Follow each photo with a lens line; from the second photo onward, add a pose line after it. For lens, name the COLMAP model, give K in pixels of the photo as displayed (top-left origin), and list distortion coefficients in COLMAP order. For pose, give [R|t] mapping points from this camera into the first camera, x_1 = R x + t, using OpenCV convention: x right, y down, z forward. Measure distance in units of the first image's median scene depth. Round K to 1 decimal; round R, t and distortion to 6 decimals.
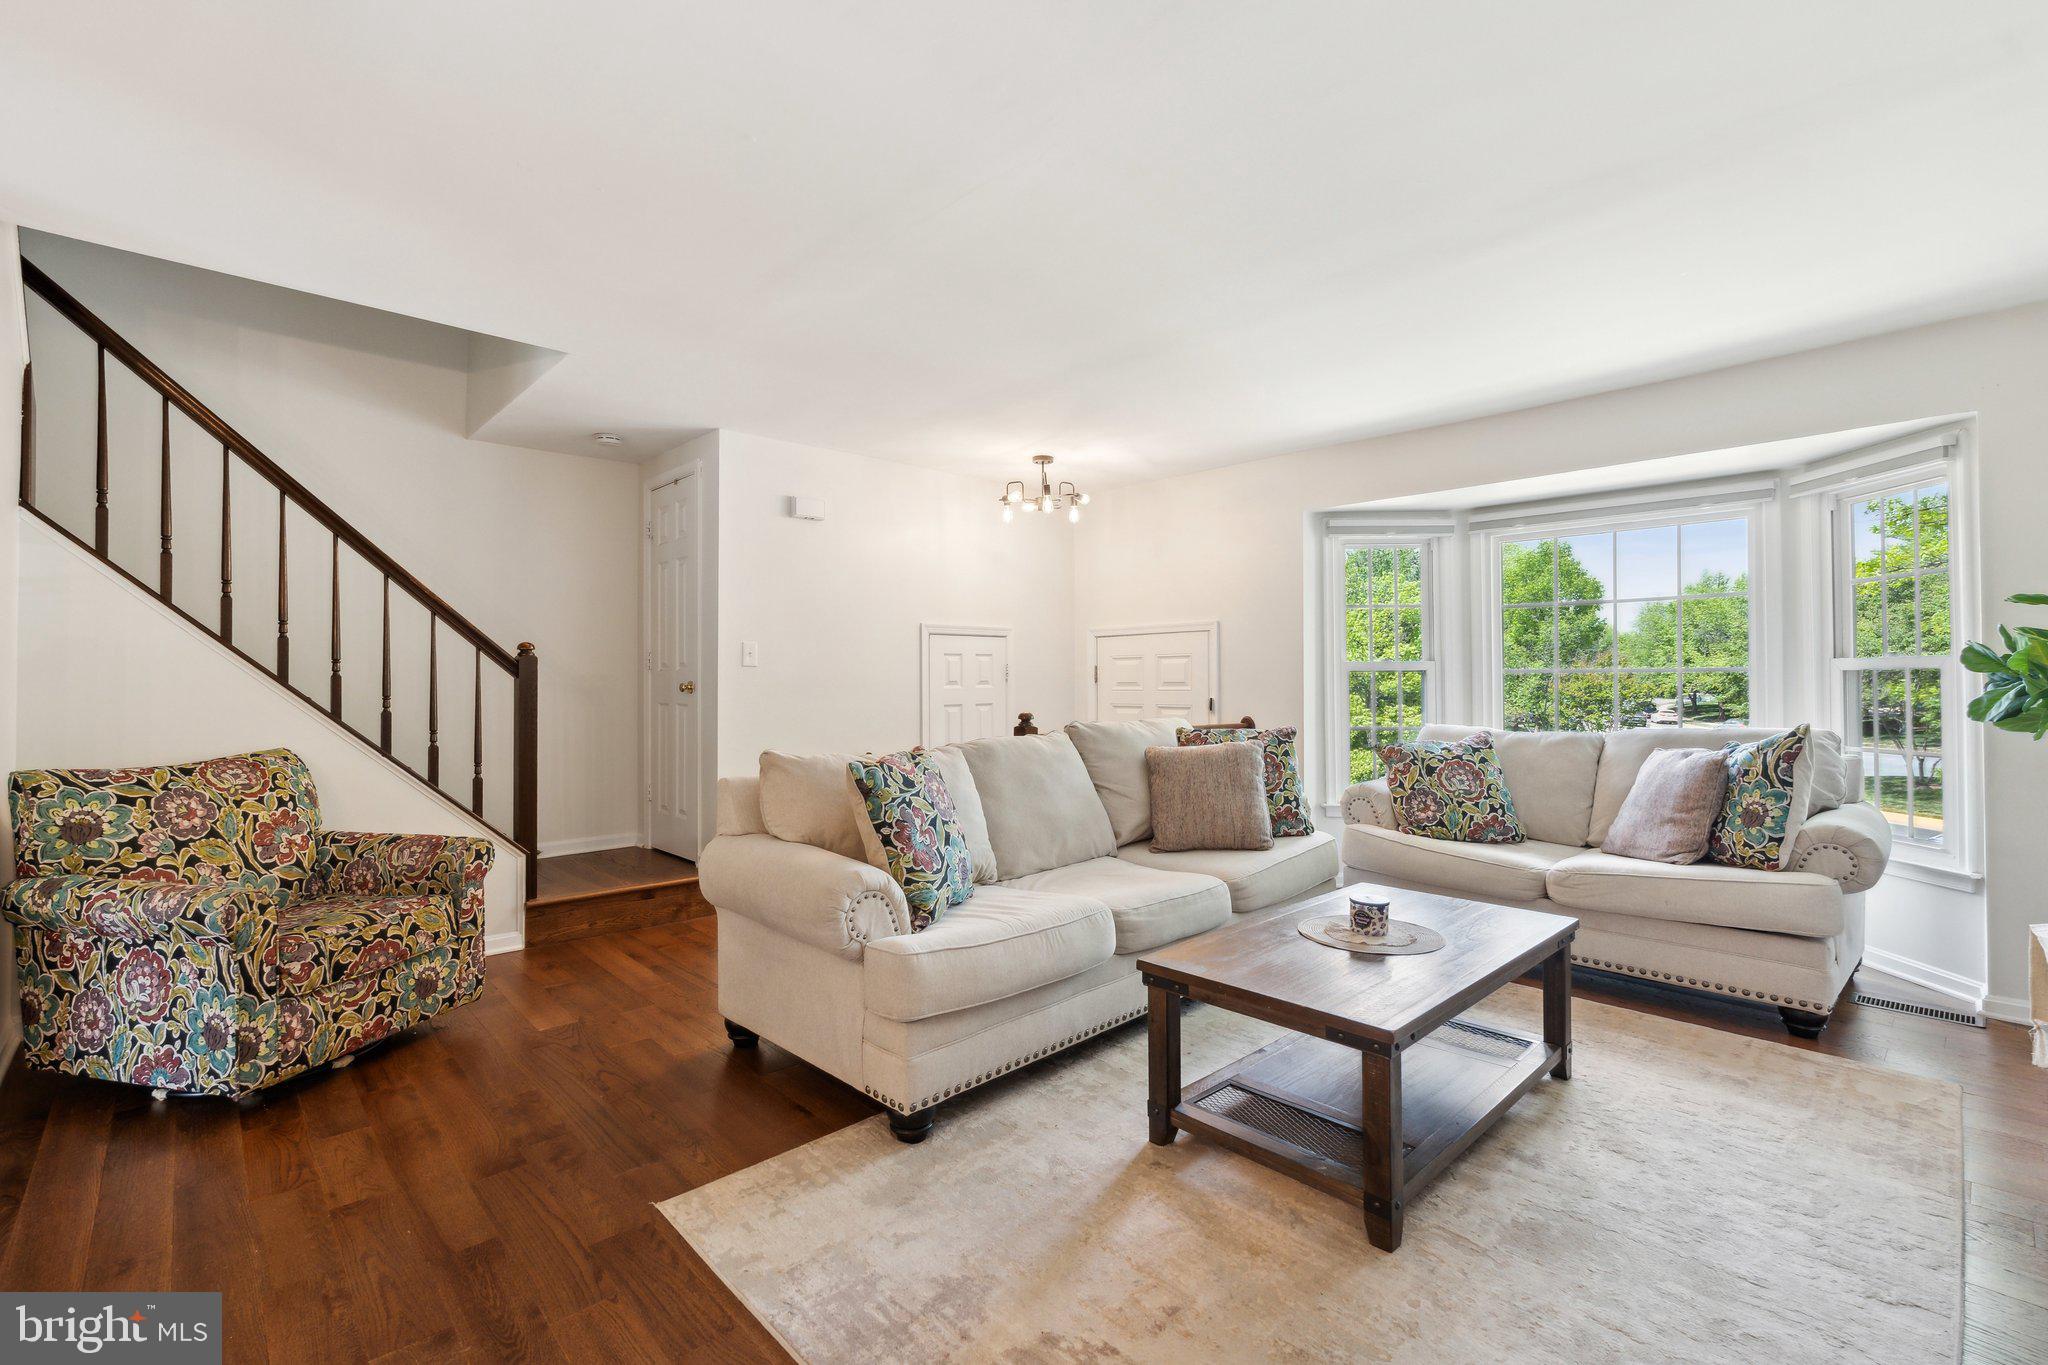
lens RADIAL K [[904.4, 0, 1032.6], [0, 904.4, 667.9], [0, 0, 1]] dist [-0.002885, -0.000336]
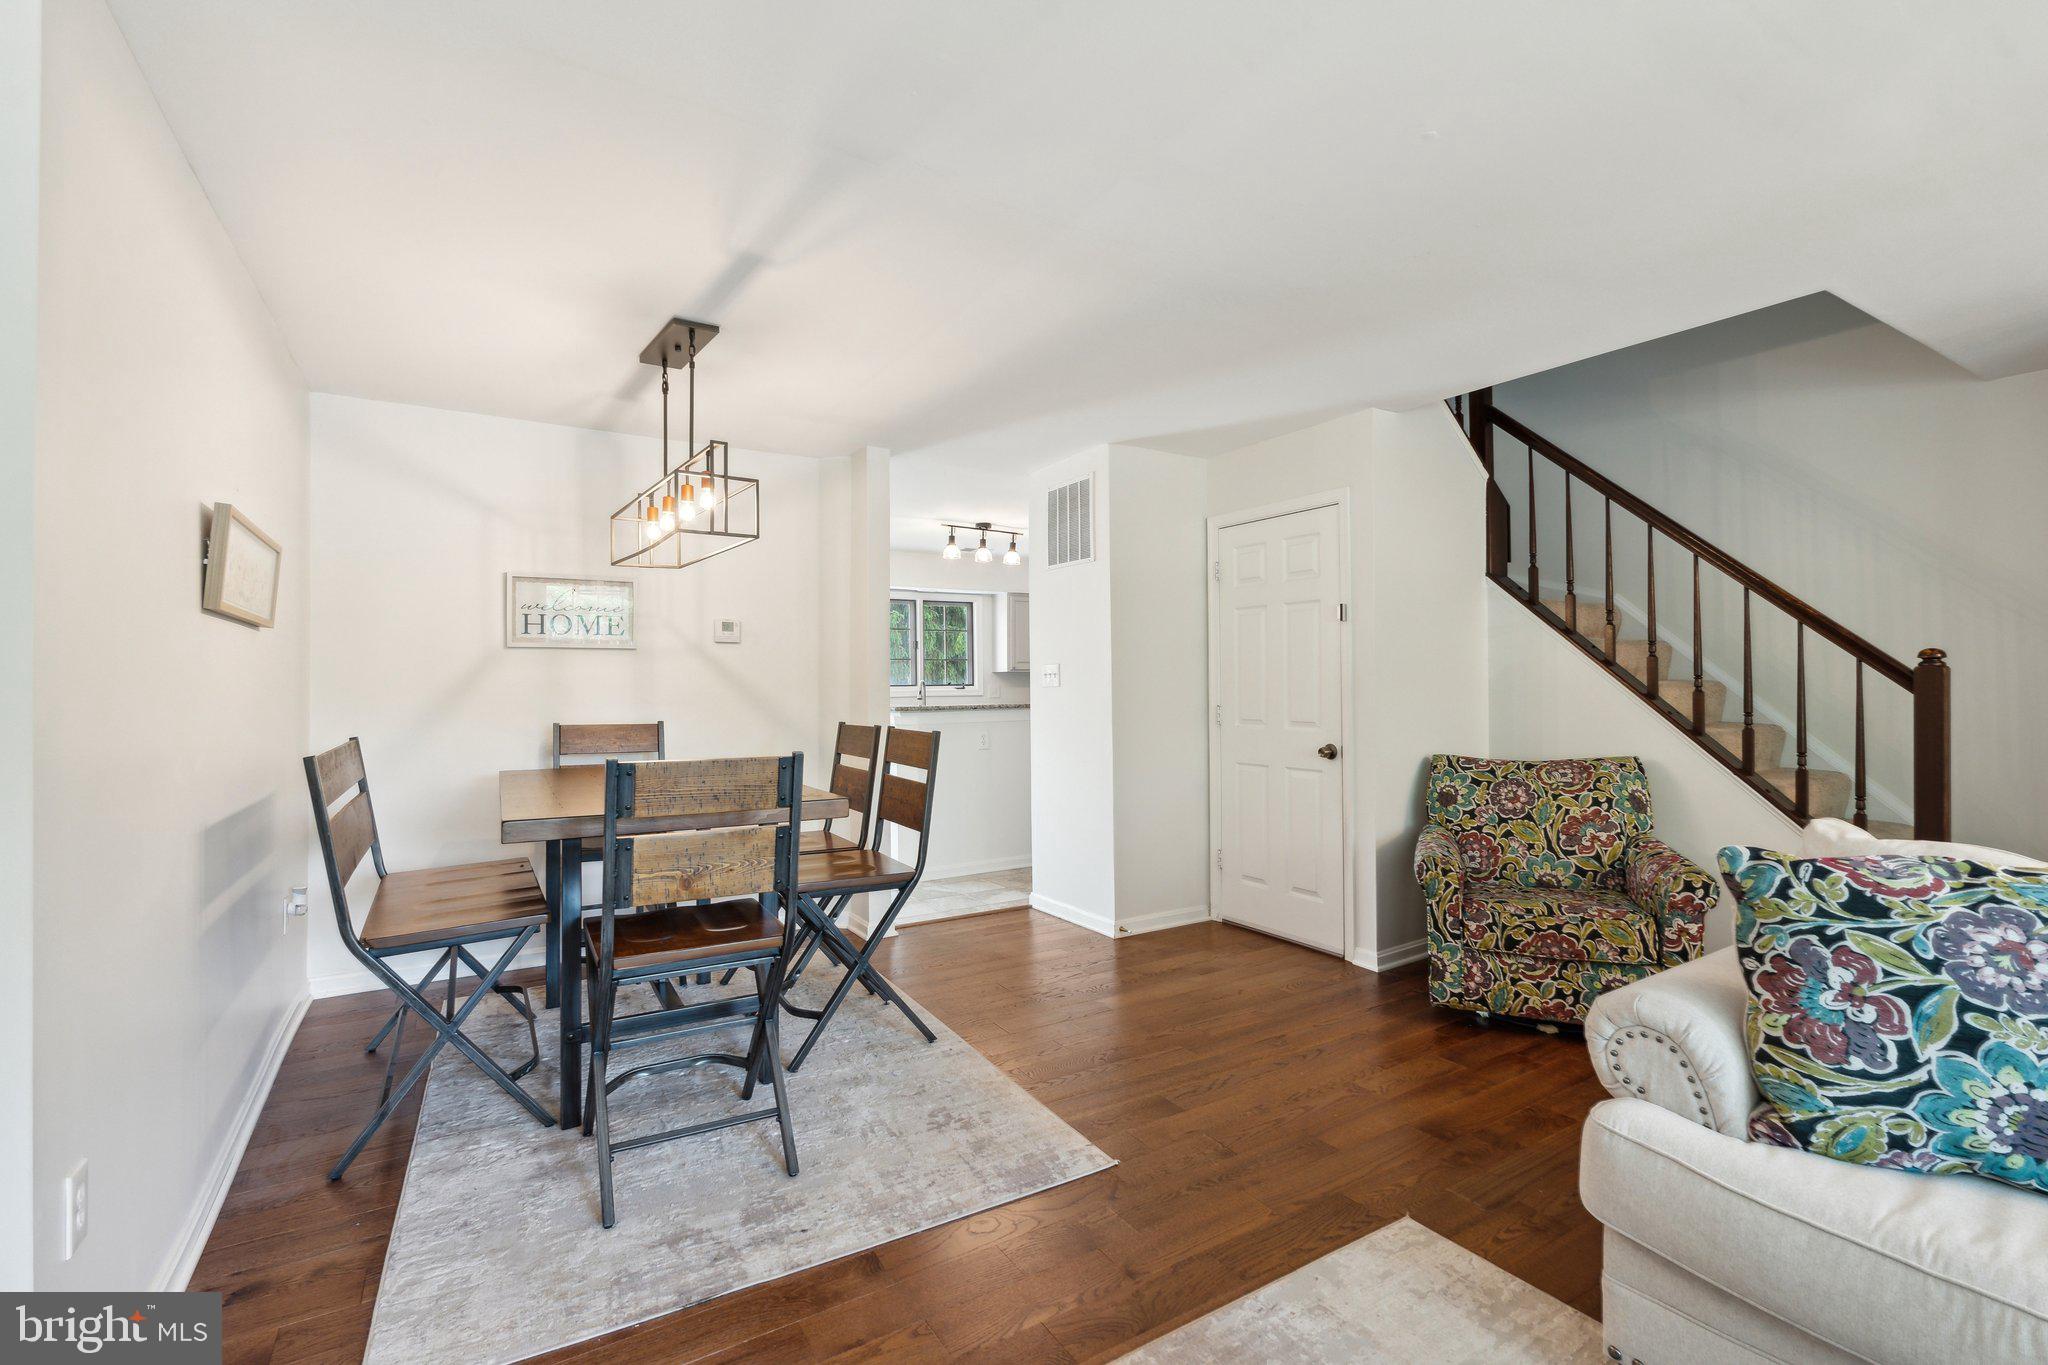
lens RADIAL K [[908.7, 0, 1016.1], [0, 908.7, 675.9], [0, 0, 1]] dist [0.001713, 0.000650]
pose [[-0.213829, -0.000484, -0.976871, 0.460172], [0.022953, 0.999721, -0.005519, -0.023626], [0.976601, -0.023602, -0.213758, 0.517473]]
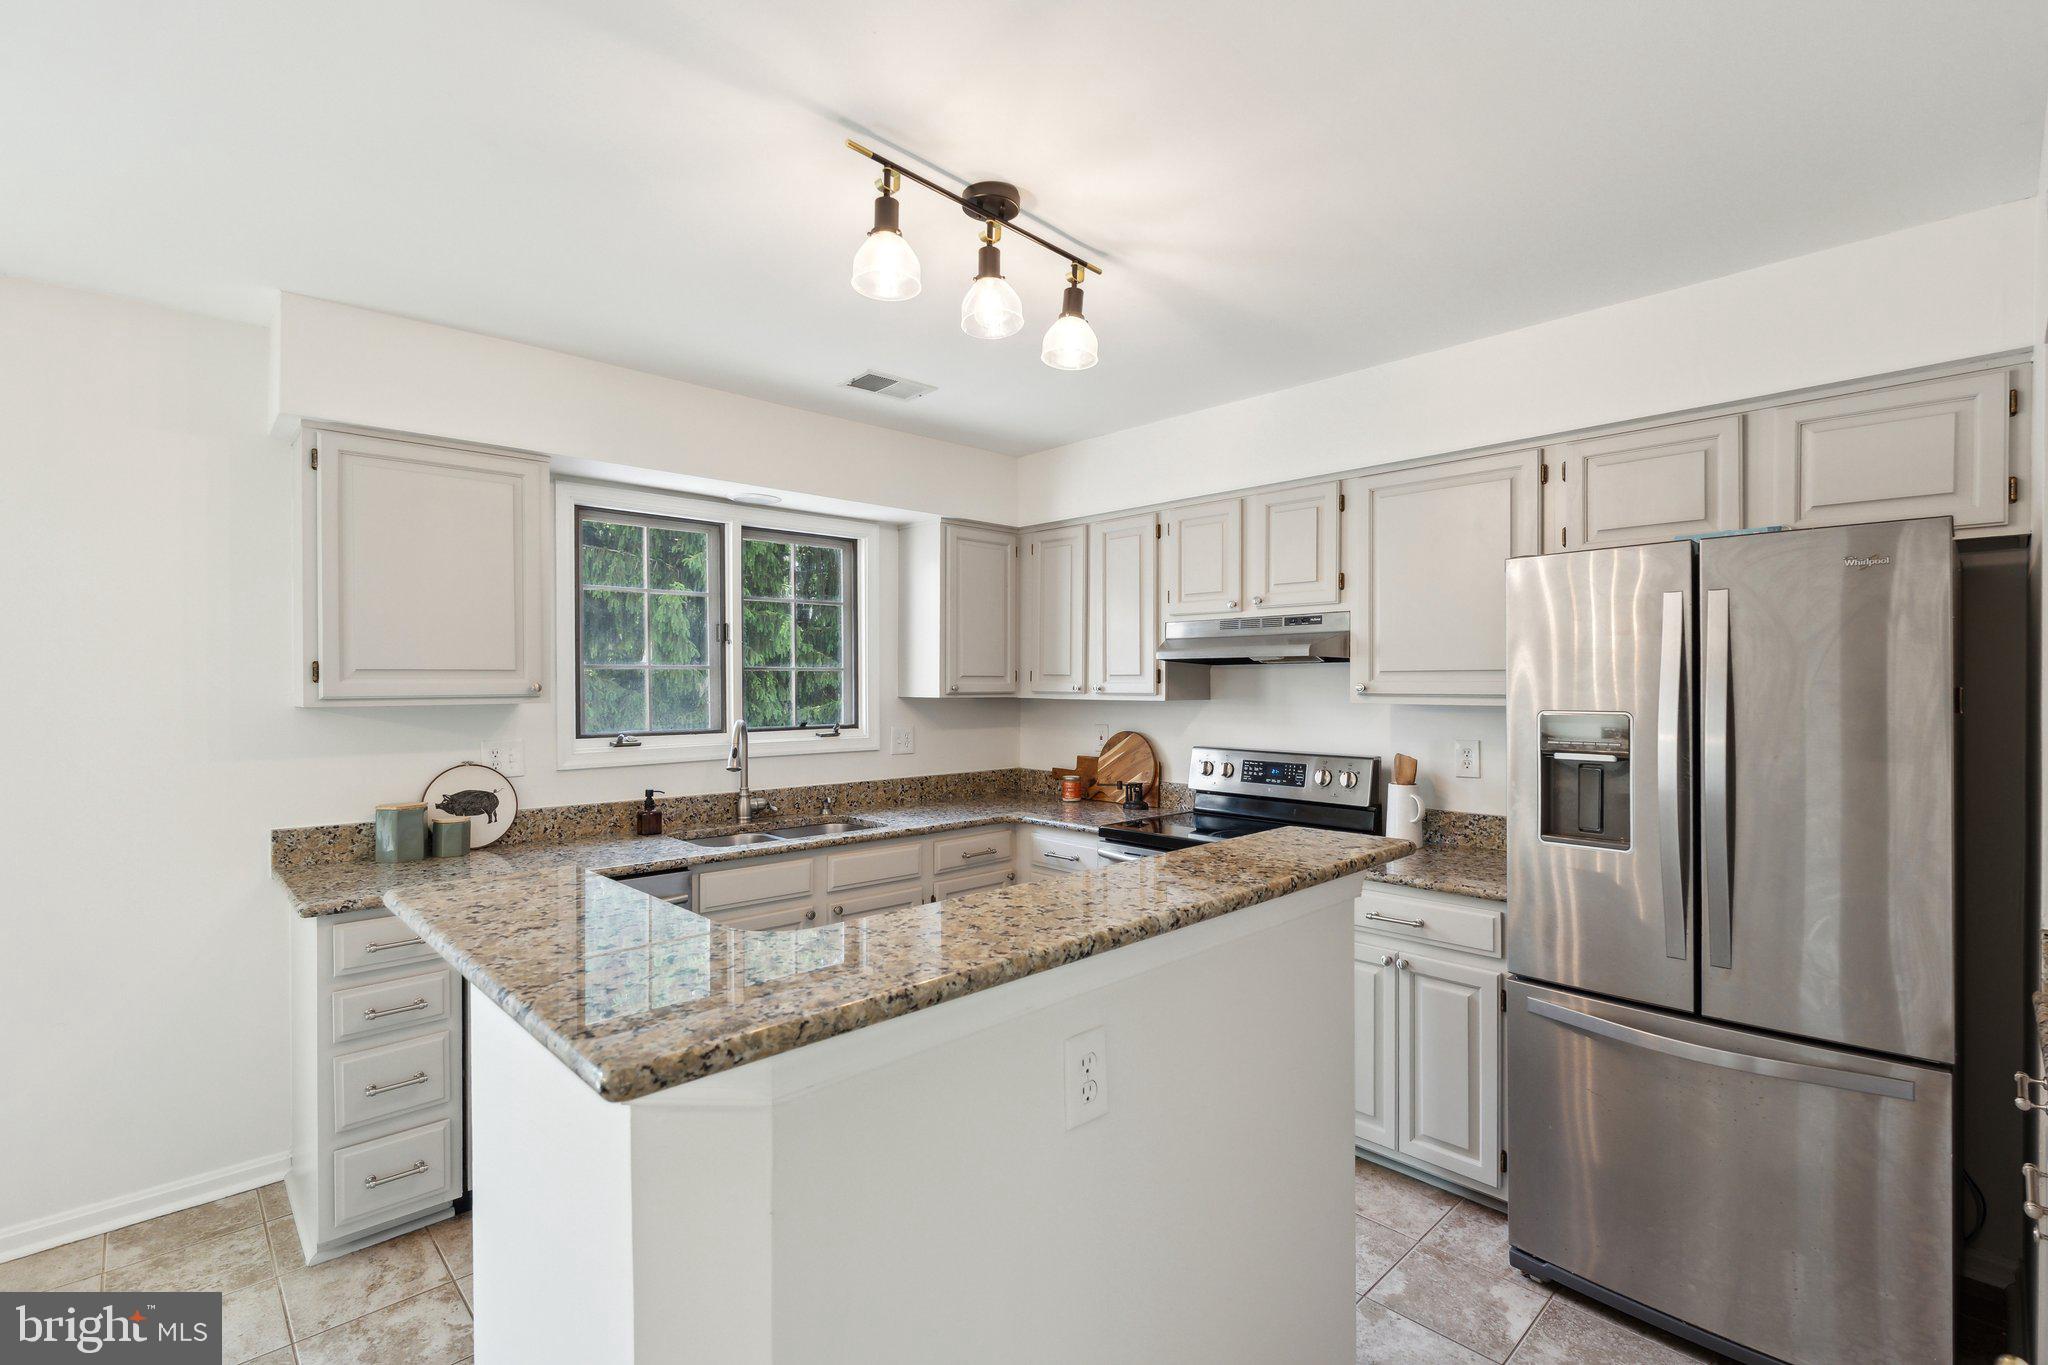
lens RADIAL K [[918.0, 0, 1017.4], [0, 918.0, 675.1], [0, 0, 1]] dist [-0.003987, 0.000522]
pose [[-0.003860, -0.001782, -0.999991, -1.024517], [0.015529, 0.999878, -0.001841, -0.079064], [0.999872, -0.015536, -0.003832, 0.003356]]
